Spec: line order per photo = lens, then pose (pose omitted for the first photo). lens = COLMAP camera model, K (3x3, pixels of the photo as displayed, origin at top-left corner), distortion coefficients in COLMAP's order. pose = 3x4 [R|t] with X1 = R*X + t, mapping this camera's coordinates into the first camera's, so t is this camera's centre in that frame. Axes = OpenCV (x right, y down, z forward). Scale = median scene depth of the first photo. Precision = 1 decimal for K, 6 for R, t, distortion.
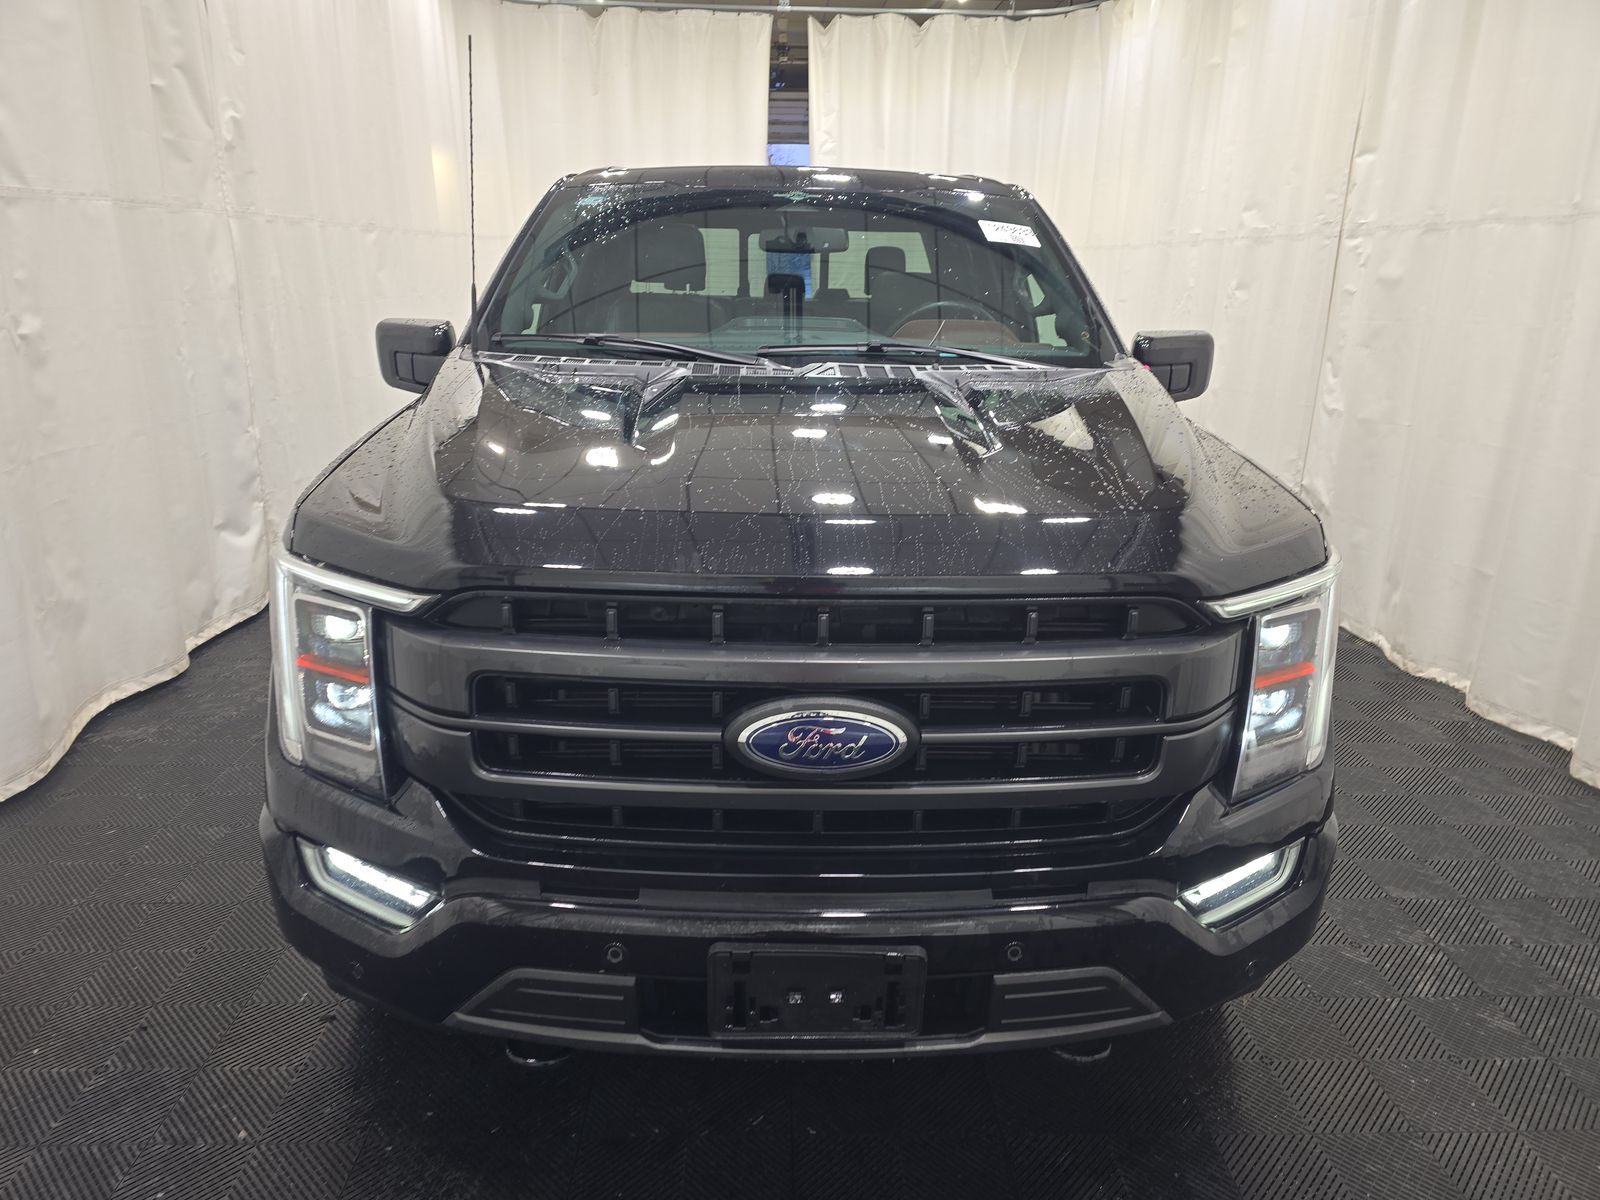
lens RADIAL K [[1060.1, 0, 801.0], [0, 1060.1, 606.5], [0, 0, 1]] dist [0.075042, -0.070351]
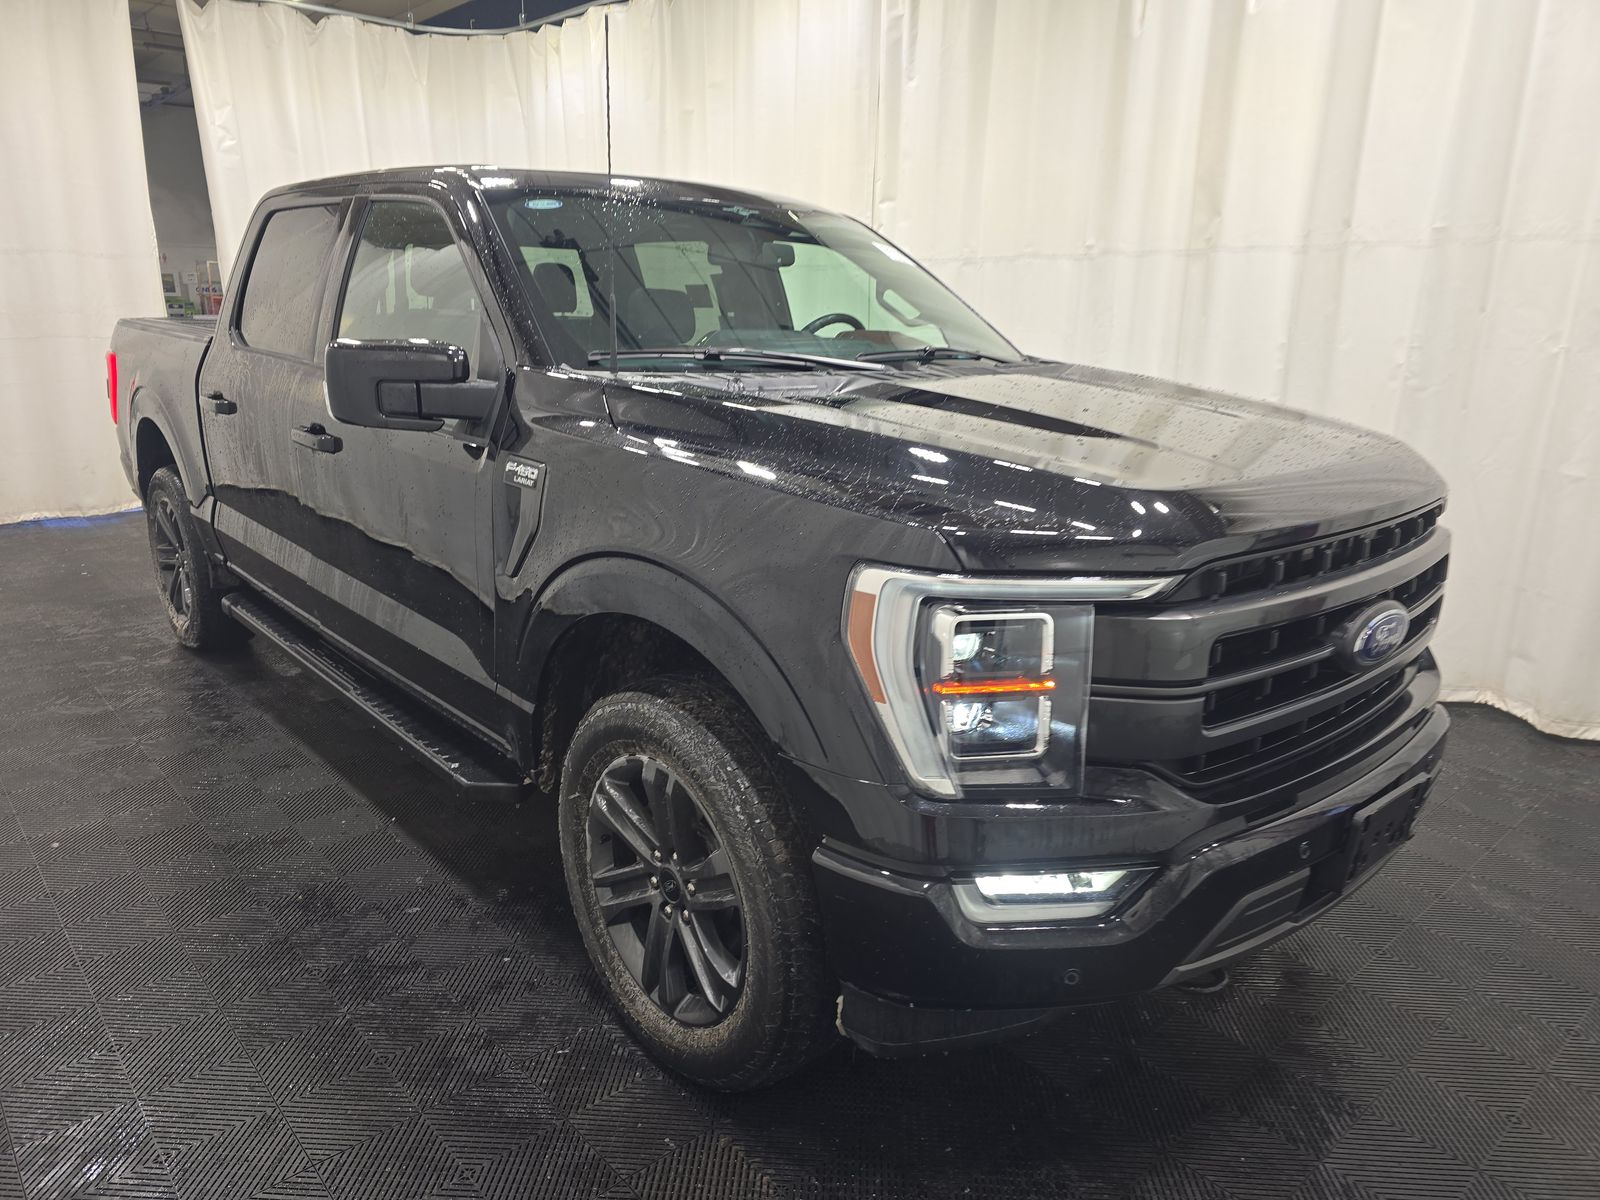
lens RADIAL K [[1060.1, 0, 801.0], [0, 1060.1, 606.5], [0, 0, 1]] dist [0.075042, -0.070351]
pose [[0.759166, -0.177898, 0.626115, -0.238453], [0.191852, 0.980349, 0.045926, -0.018210], [-0.621981, 0.085256, 0.778377, 0.074368]]
